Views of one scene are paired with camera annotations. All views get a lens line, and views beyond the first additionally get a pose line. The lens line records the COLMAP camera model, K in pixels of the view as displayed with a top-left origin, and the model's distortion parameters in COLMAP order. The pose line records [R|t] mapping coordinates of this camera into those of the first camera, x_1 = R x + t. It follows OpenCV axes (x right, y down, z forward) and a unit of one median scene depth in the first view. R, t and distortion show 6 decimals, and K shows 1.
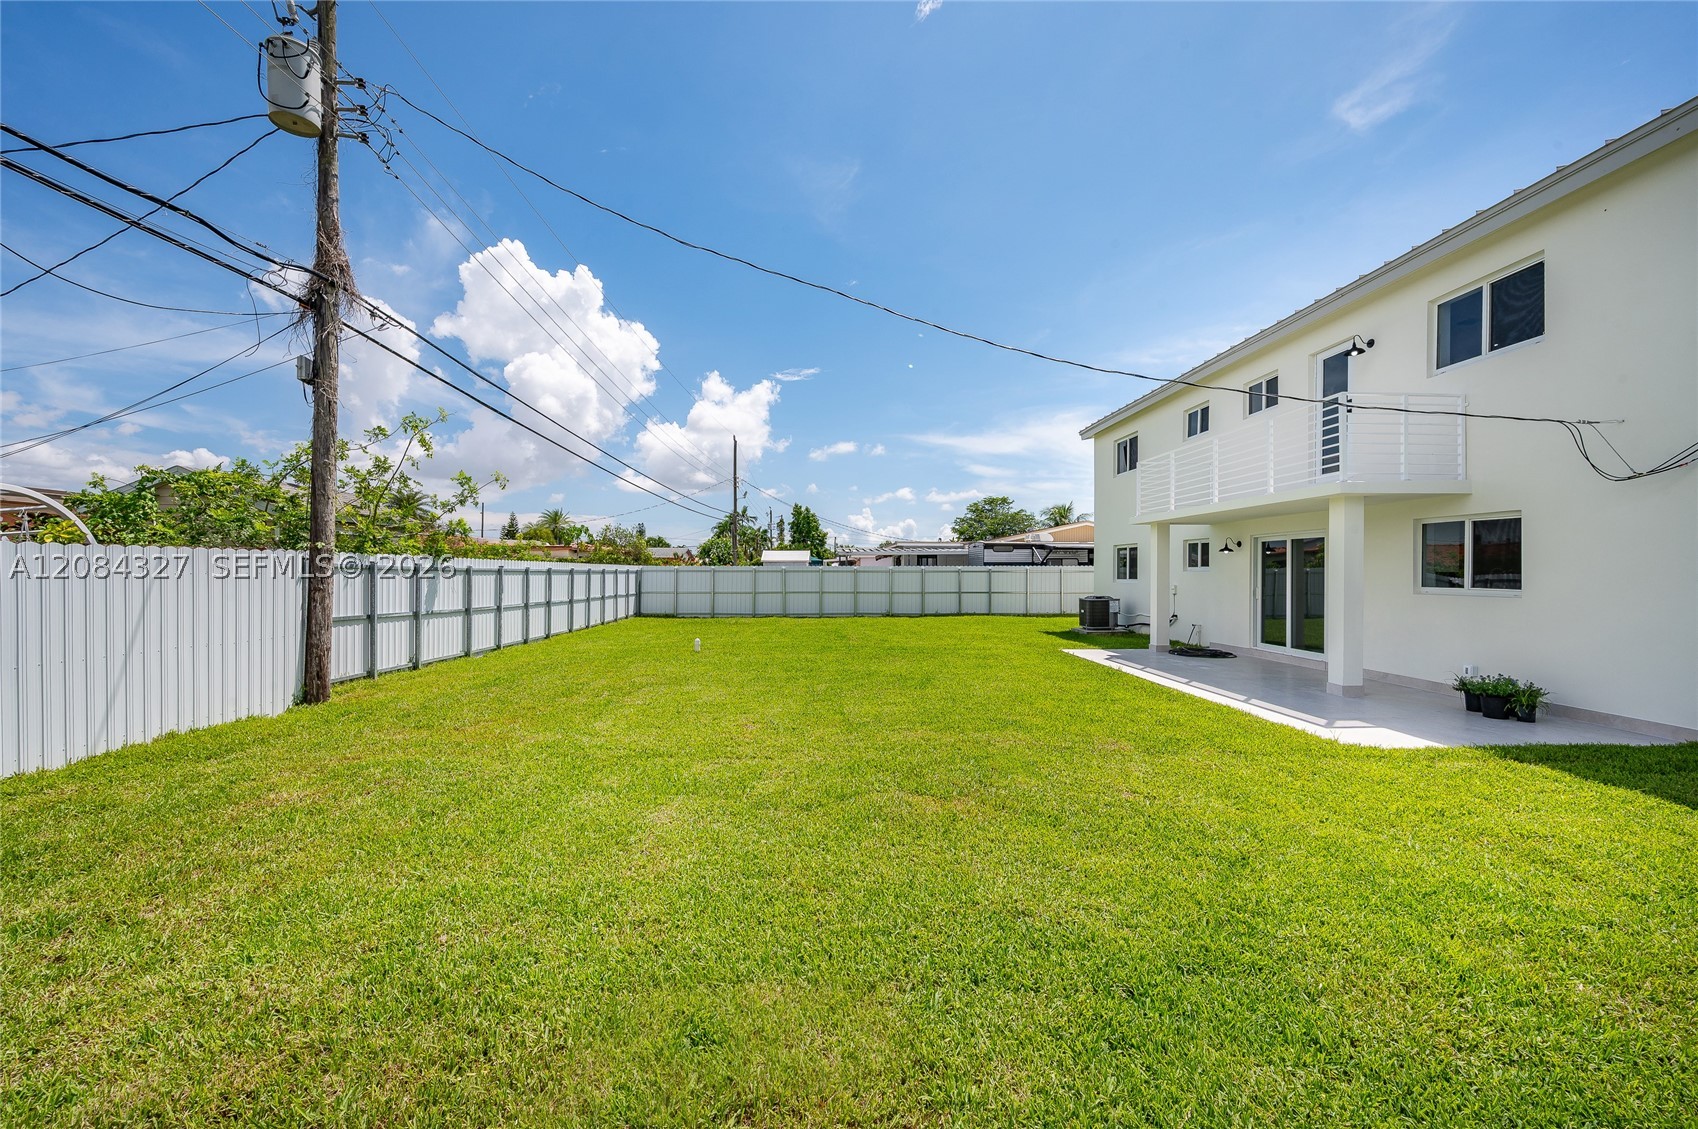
lens RADIAL K [[672.6, 0, 839.8], [0, 672.6, 571.2], [0, 0, 1]] dist [0.001702, 0.000087]
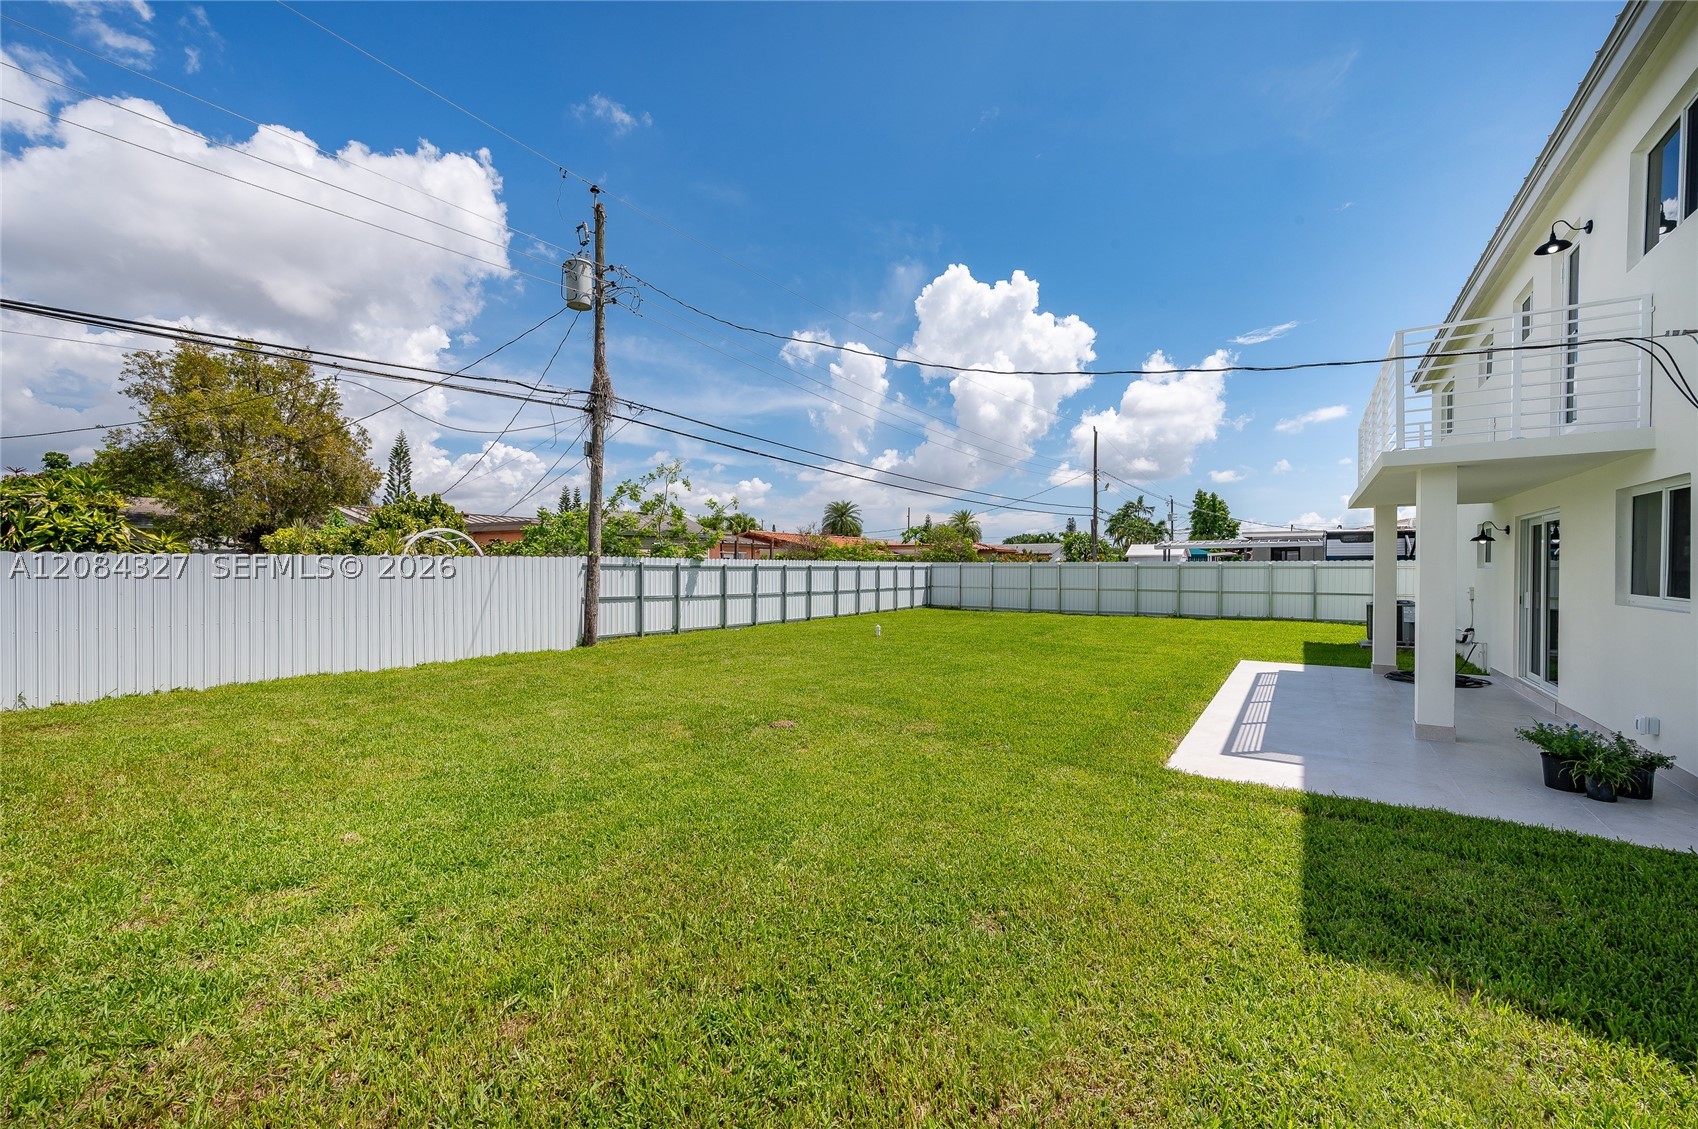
lens RADIAL K [[672.6, 0, 839.8], [0, 672.6, 571.2], [0, 0, 1]] dist [0.001702, 0.000087]
pose [[0.801657, 0.002869, -0.597778, 0.254670], [0.001225, 0.999978, 0.006442, -0.001222], [0.597783, -0.005897, 0.801636, 0.008881]]
